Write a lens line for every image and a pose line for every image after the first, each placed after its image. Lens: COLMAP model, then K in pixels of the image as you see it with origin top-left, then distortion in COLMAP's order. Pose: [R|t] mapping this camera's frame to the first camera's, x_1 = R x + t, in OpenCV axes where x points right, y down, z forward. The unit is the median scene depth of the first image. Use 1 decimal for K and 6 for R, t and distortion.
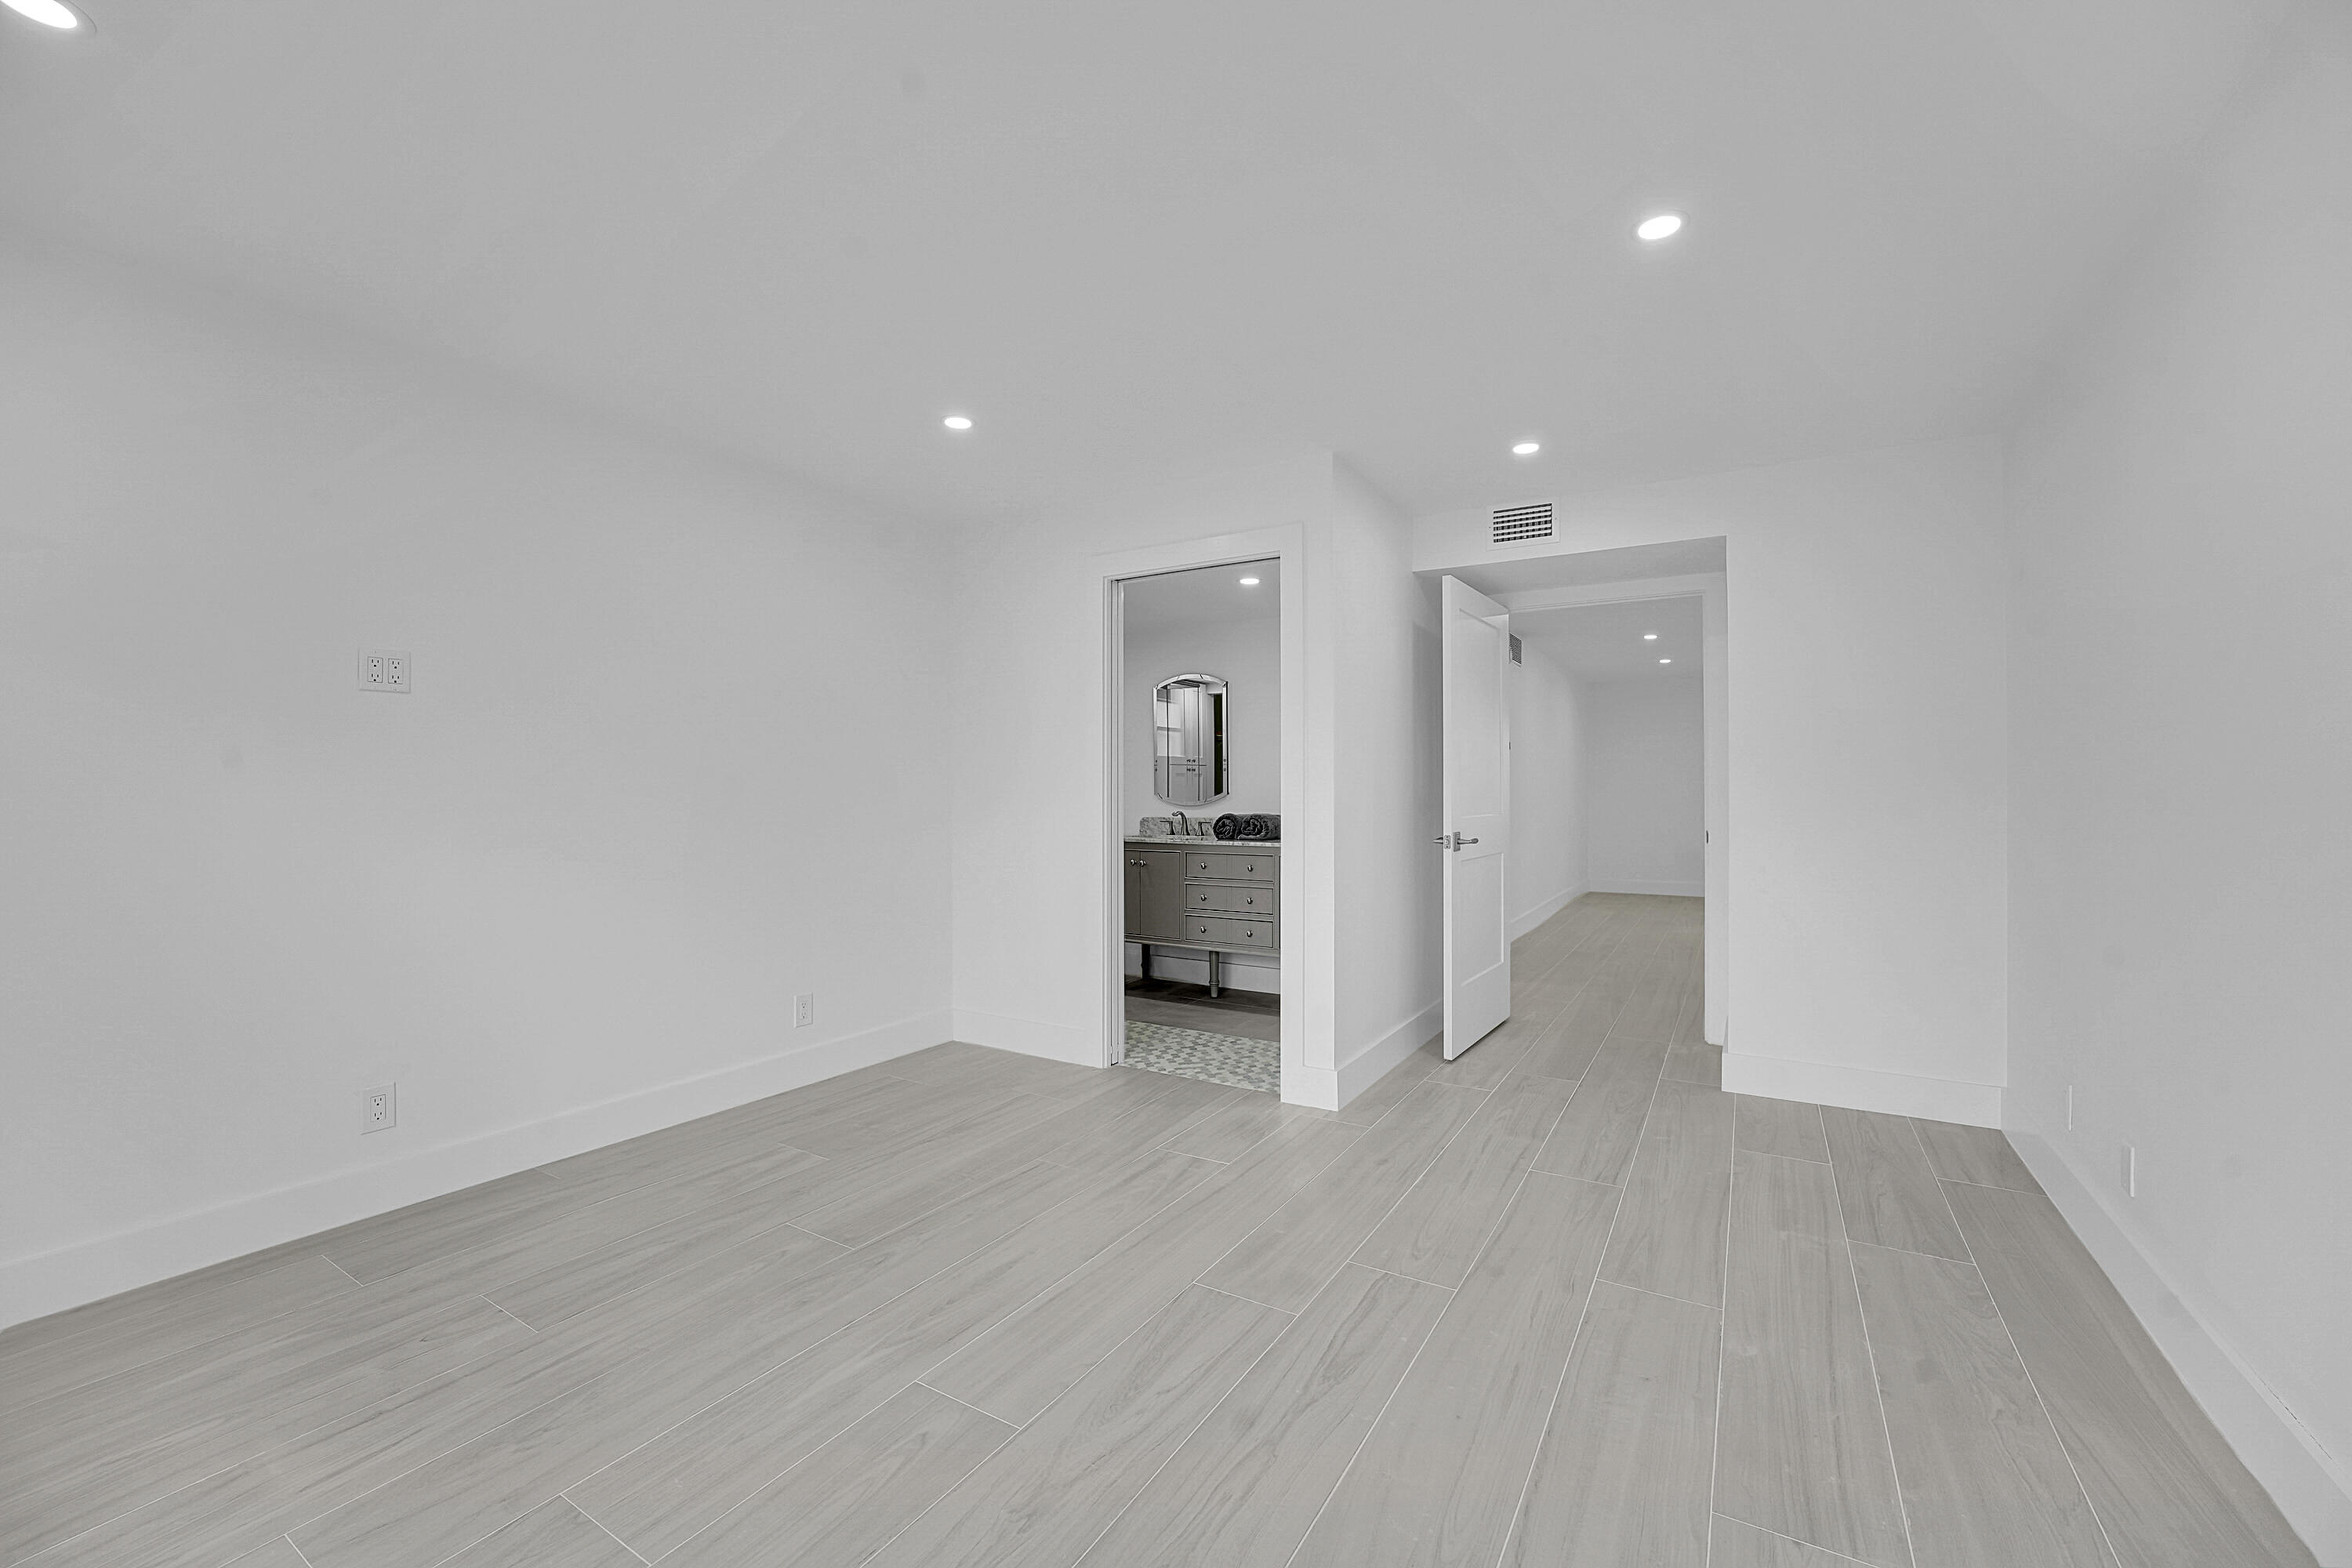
lens RADIAL K [[943.8, 0, 1177.8], [0, 943.8, 787.1], [0, 0, 1]] dist [-0.030557, 0.003495]
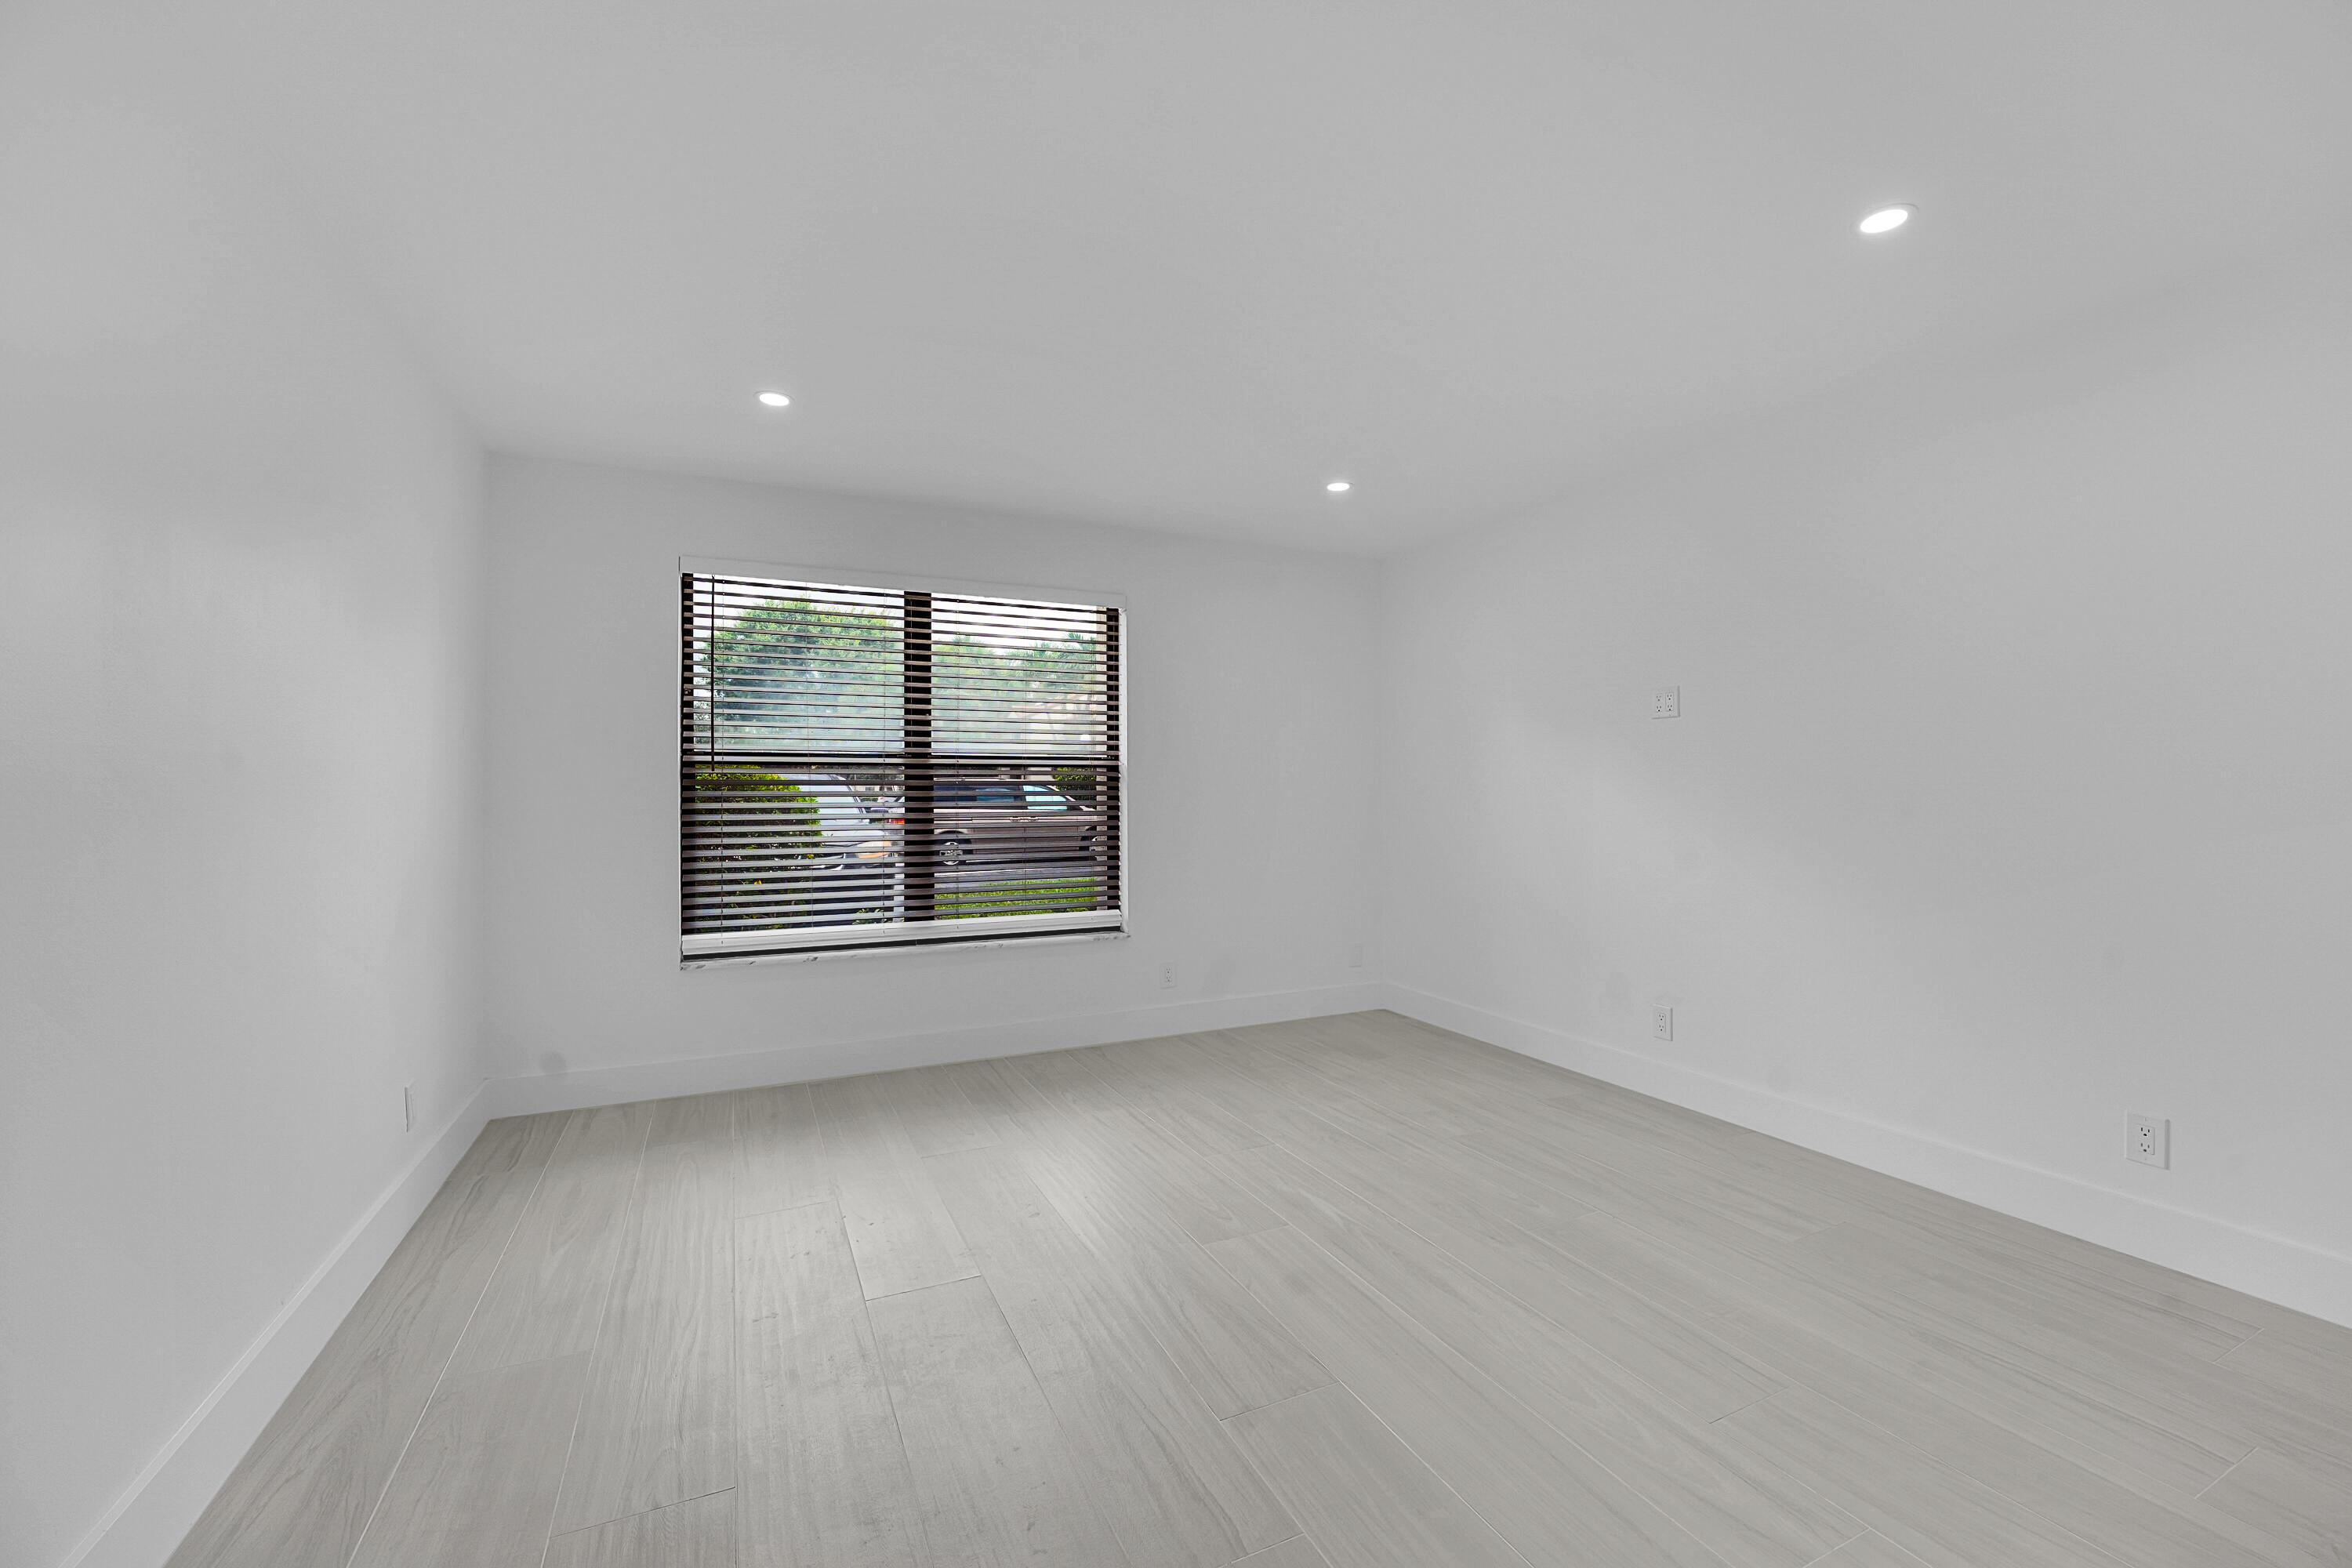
lens RADIAL K [[943.8, 0, 1179.2], [0, 943.8, 780.8], [0, 0, 1]] dist [-0.030557, 0.003495]
pose [[-0.546210, -0.008363, -0.837607, 0.743444], [0.001036, 0.999943, -0.010659, 0.005596], [0.837648, -0.006690, -0.546170, 1.257275]]
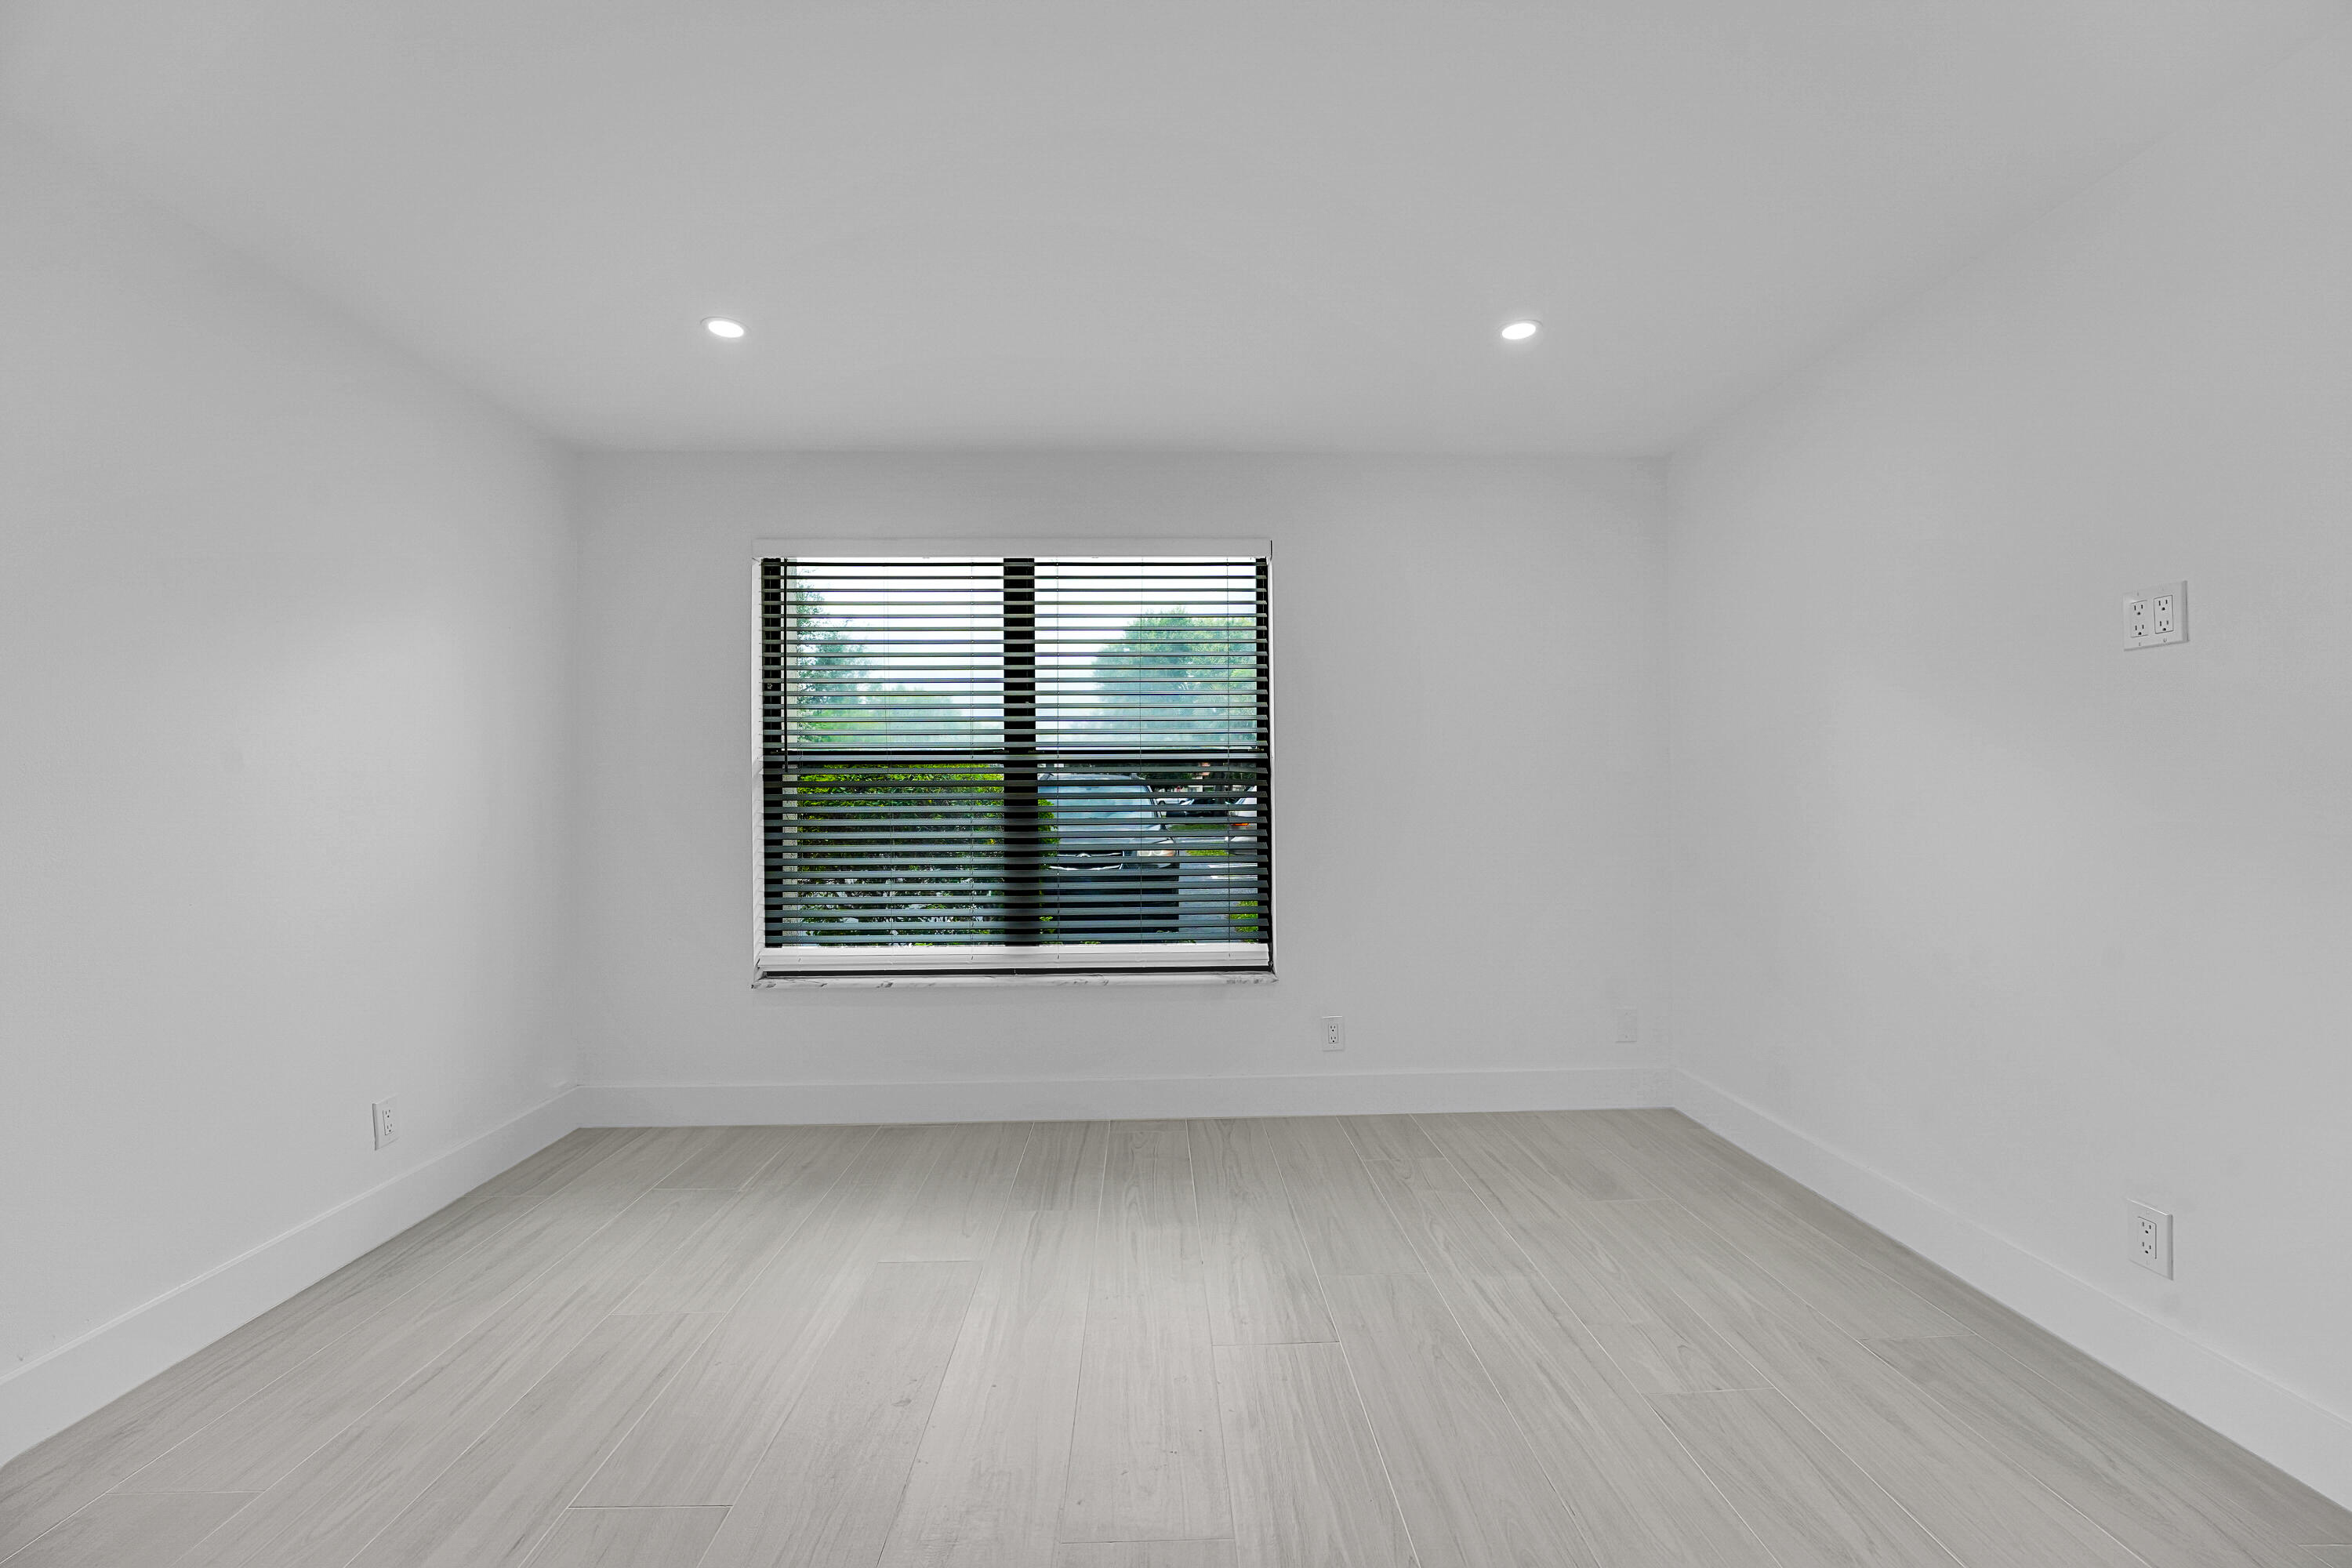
lens RADIAL K [[943.8, 0, 1178.0], [0, 943.8, 788.1], [0, 0, 1]] dist [-0.030557, 0.003495]
pose [[-0.832148, 0.001284, -0.554553, 0.149396], [0.003545, 0.999989, -0.003004, 0.003575], [0.554543, -0.004466, -0.832143, 1.268749]]
